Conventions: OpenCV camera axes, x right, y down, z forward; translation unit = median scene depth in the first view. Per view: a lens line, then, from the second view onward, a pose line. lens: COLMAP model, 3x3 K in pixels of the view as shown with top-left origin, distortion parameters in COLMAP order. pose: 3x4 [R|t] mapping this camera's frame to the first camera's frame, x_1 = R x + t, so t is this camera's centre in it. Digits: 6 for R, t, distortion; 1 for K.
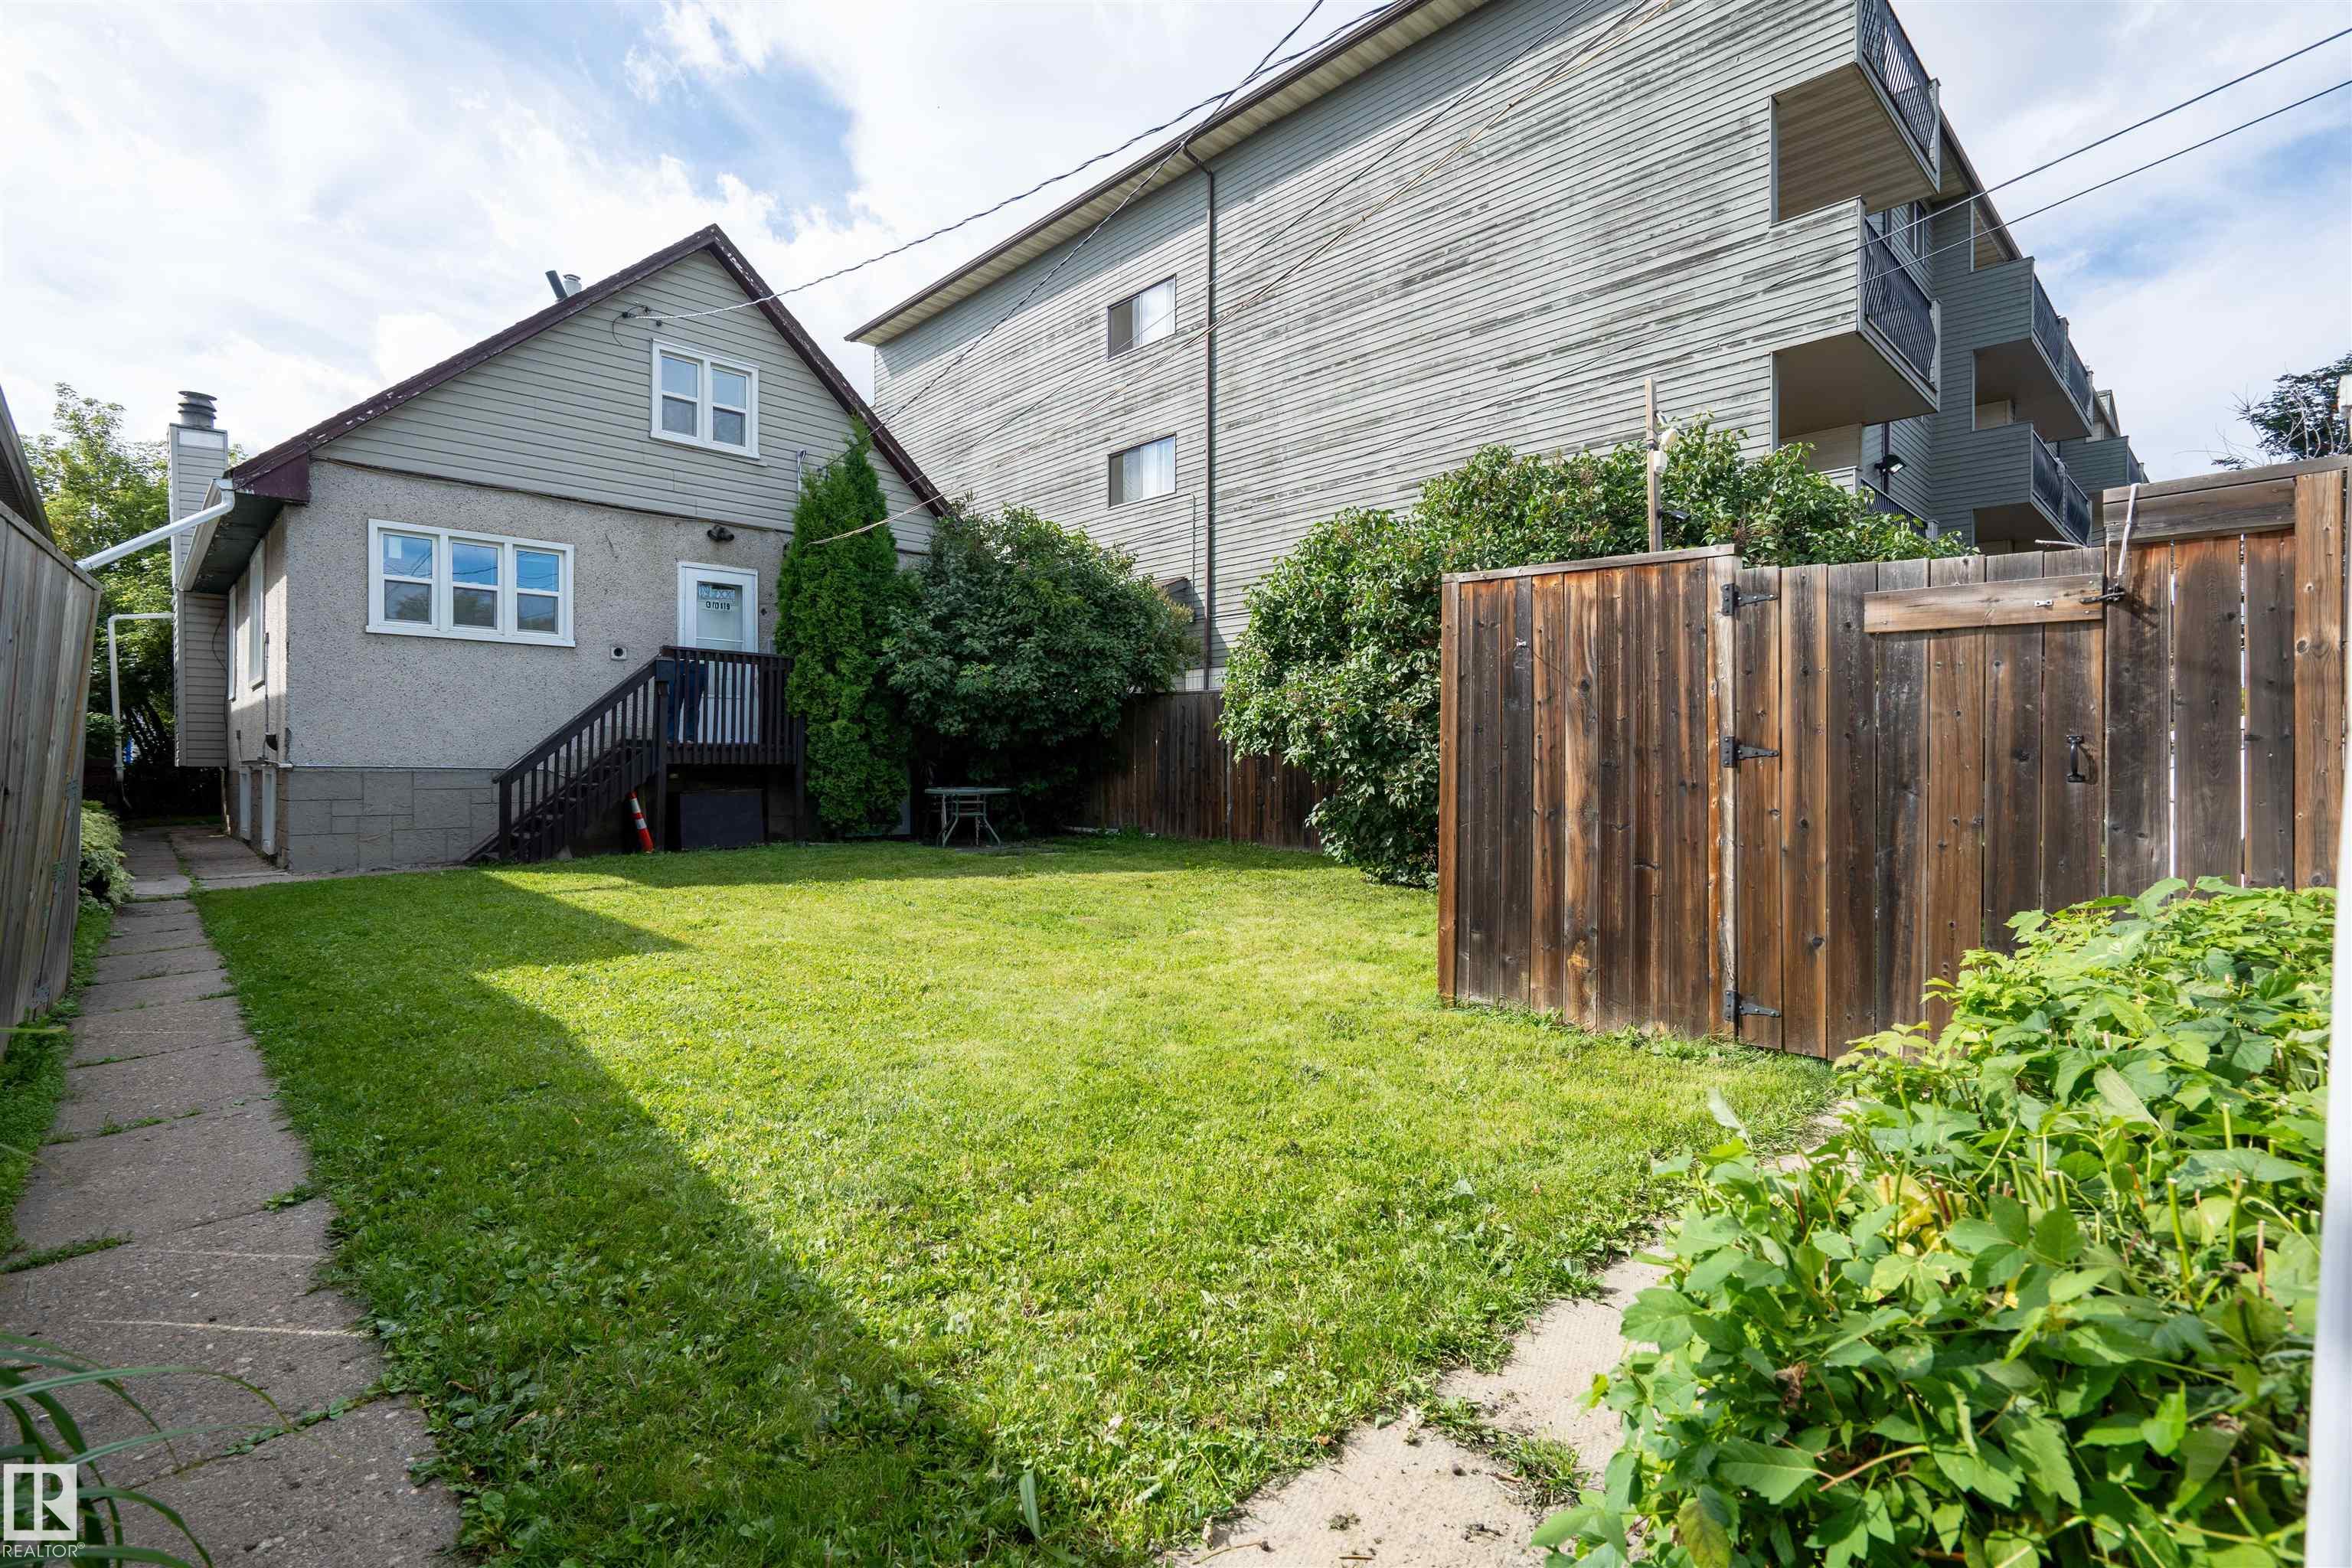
lens RADIAL K [[1129.5, 0, 1171.0], [0, 1129.5, 780.9], [0, 0, 1]] dist [-0.008660, 0.003116]
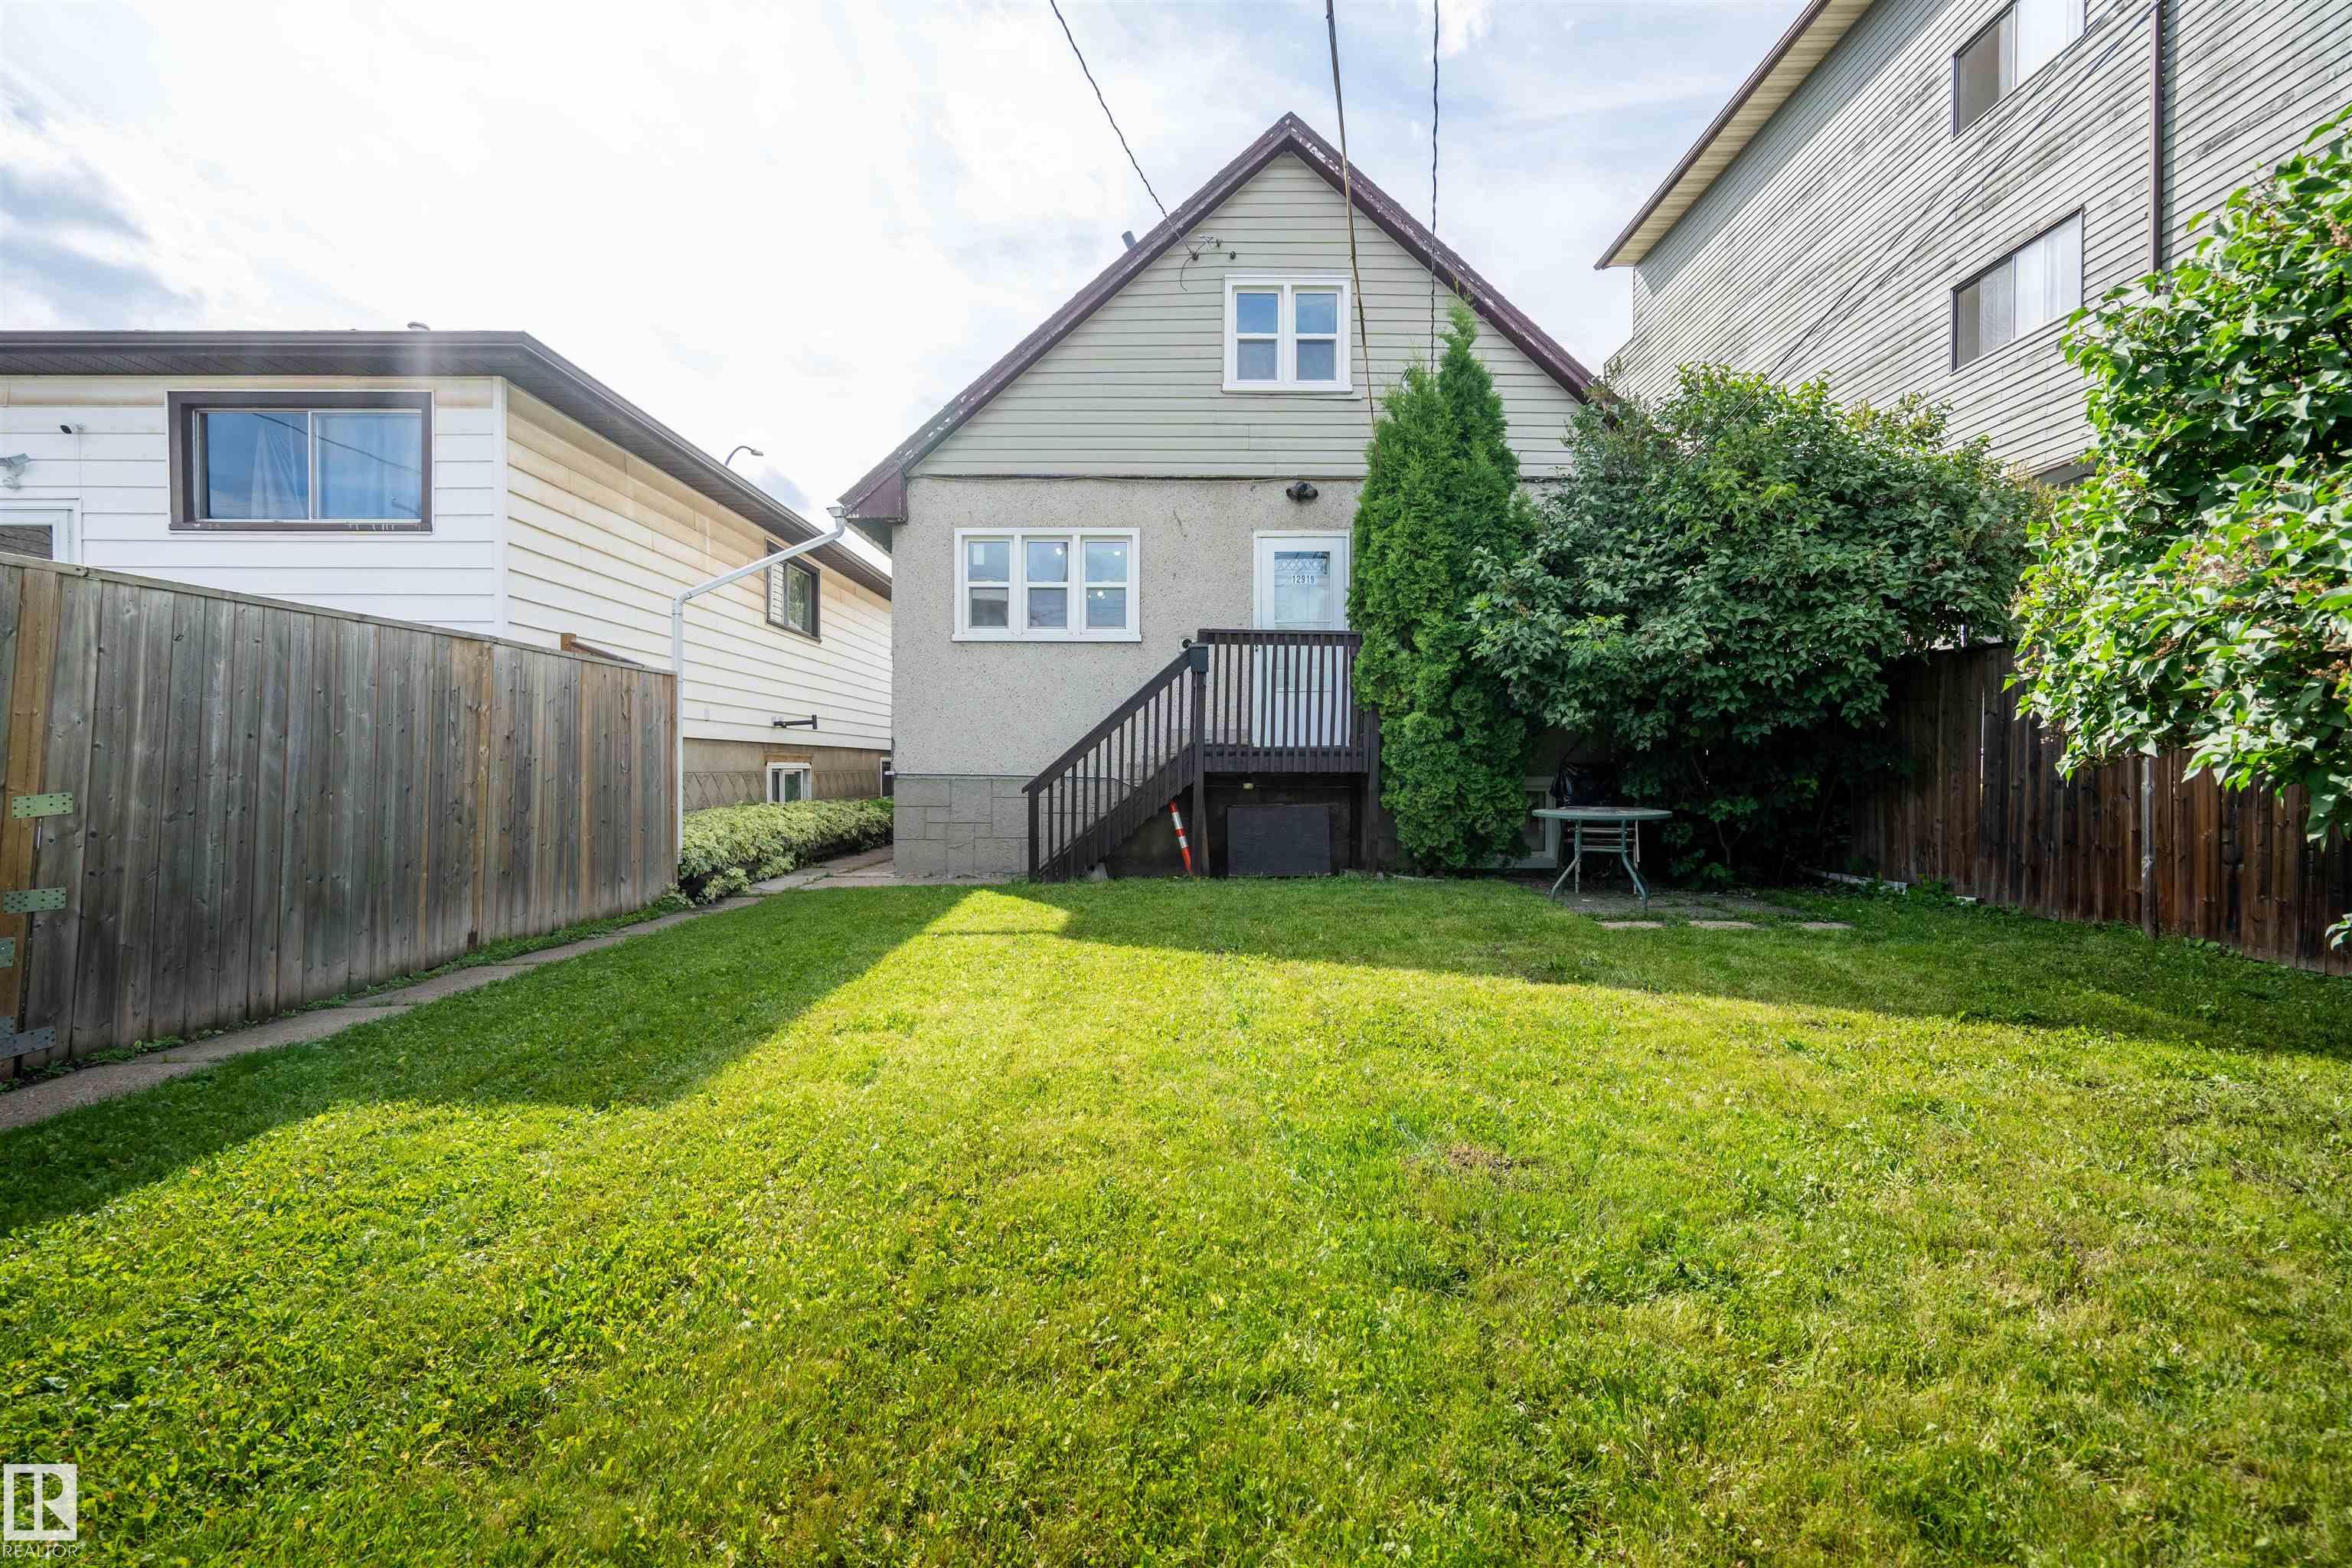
lens RADIAL K [[1047.1, 0, 1162.6], [0, 1047.1, 784.5], [0, 0, 1]] dist [-0.004667, -0.000109]
pose [[0.706587, 0.013071, -0.707505, 0.073297], [-0.013515, 0.999896, 0.004976, -0.007970], [0.707497, 0.006046, 0.706691, 0.398597]]
